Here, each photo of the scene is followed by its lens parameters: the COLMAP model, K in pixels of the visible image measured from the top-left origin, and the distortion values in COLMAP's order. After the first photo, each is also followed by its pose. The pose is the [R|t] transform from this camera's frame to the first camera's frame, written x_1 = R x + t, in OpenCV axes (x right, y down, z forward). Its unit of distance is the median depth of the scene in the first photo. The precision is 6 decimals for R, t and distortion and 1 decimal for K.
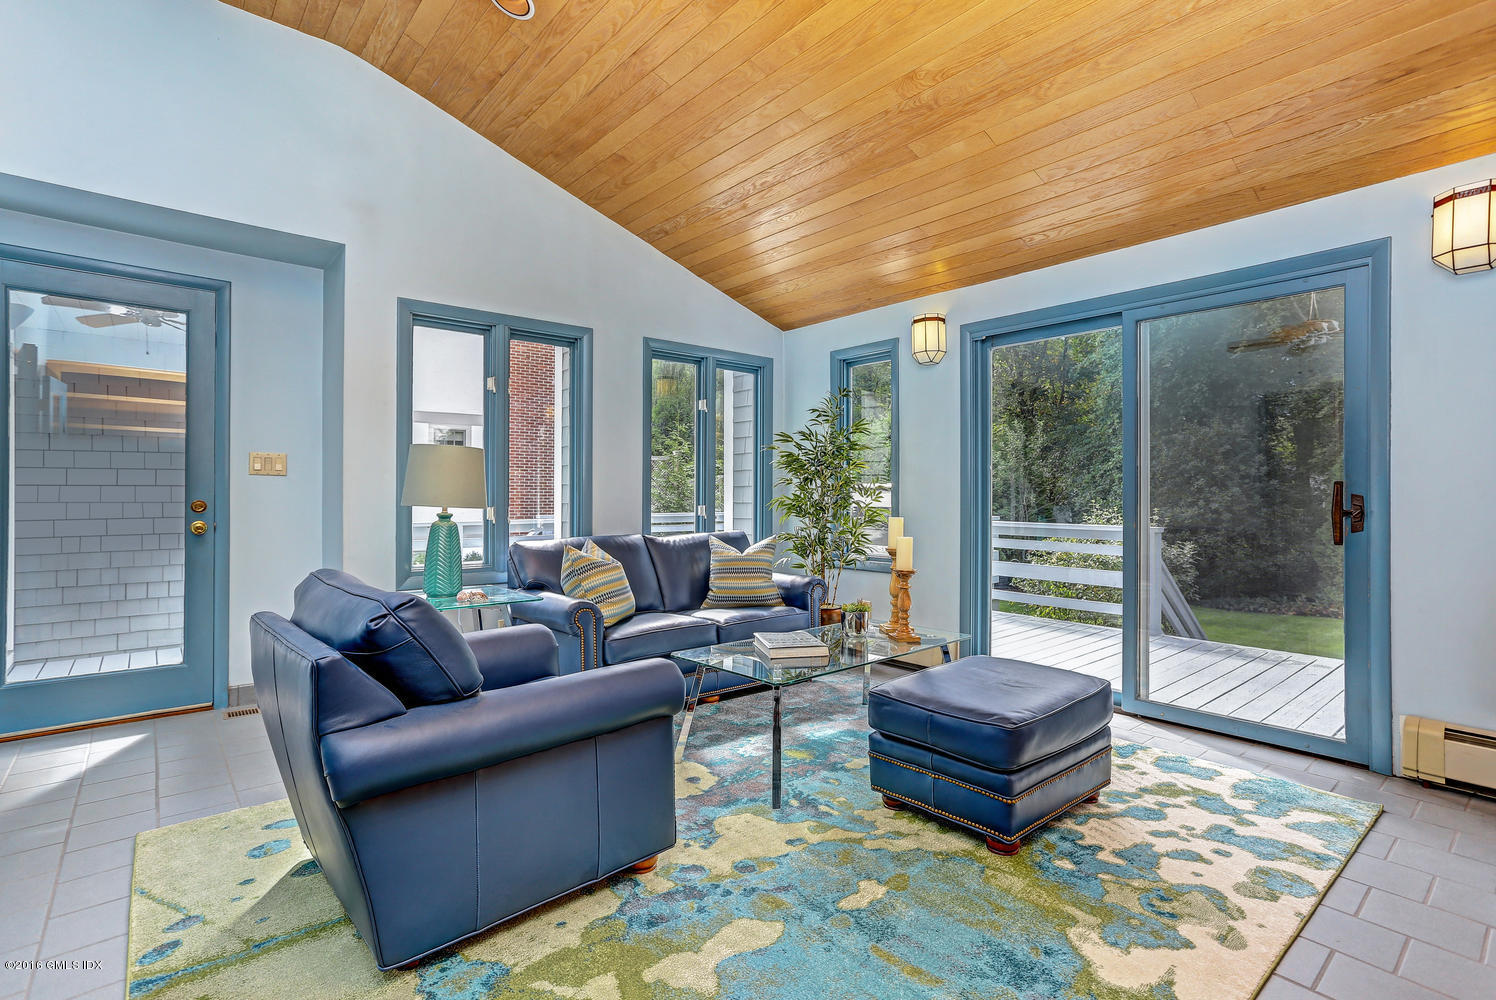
lens RADIAL K [[720.5, 0, 748.0], [0, 720.5, 500.0], [0, 0, 1]] dist [-0.046034, 0.026397]
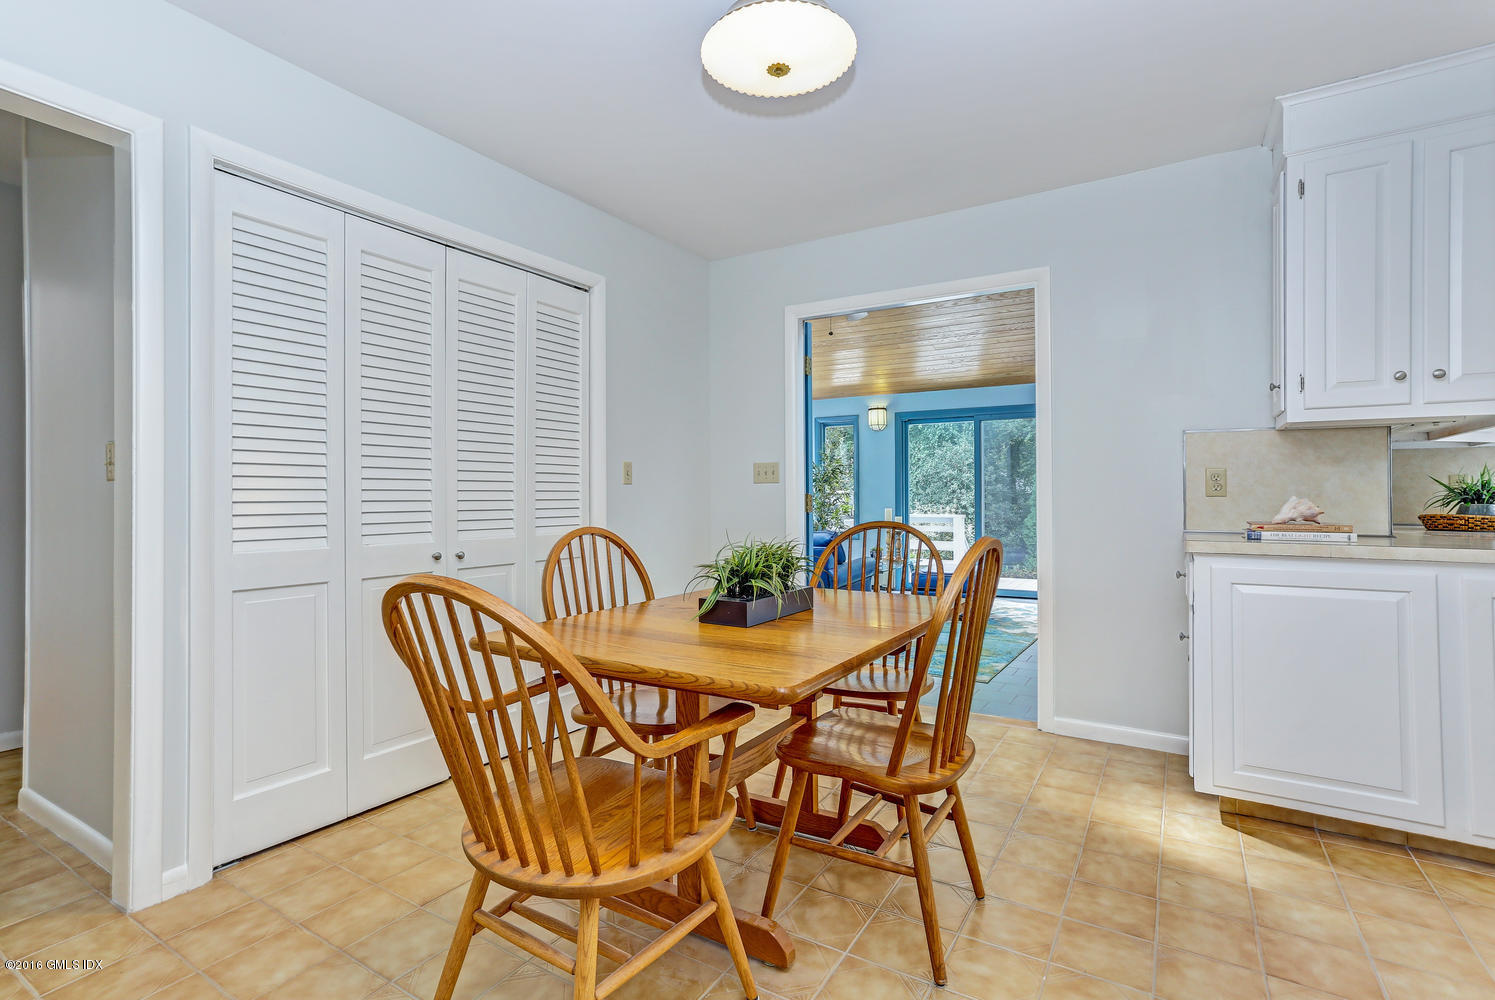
lens RADIAL K [[720.0, 0, 747.5], [0, 720.0, 500.0], [0, 0, 1]] dist [-0.046034, 0.026397]
pose [[0.950355, -0.003002, 0.311152, -0.626390], [0.003301, 0.999994, -0.000434, 0.006666], [-0.311149, 0.001439, 0.950360, -0.698867]]
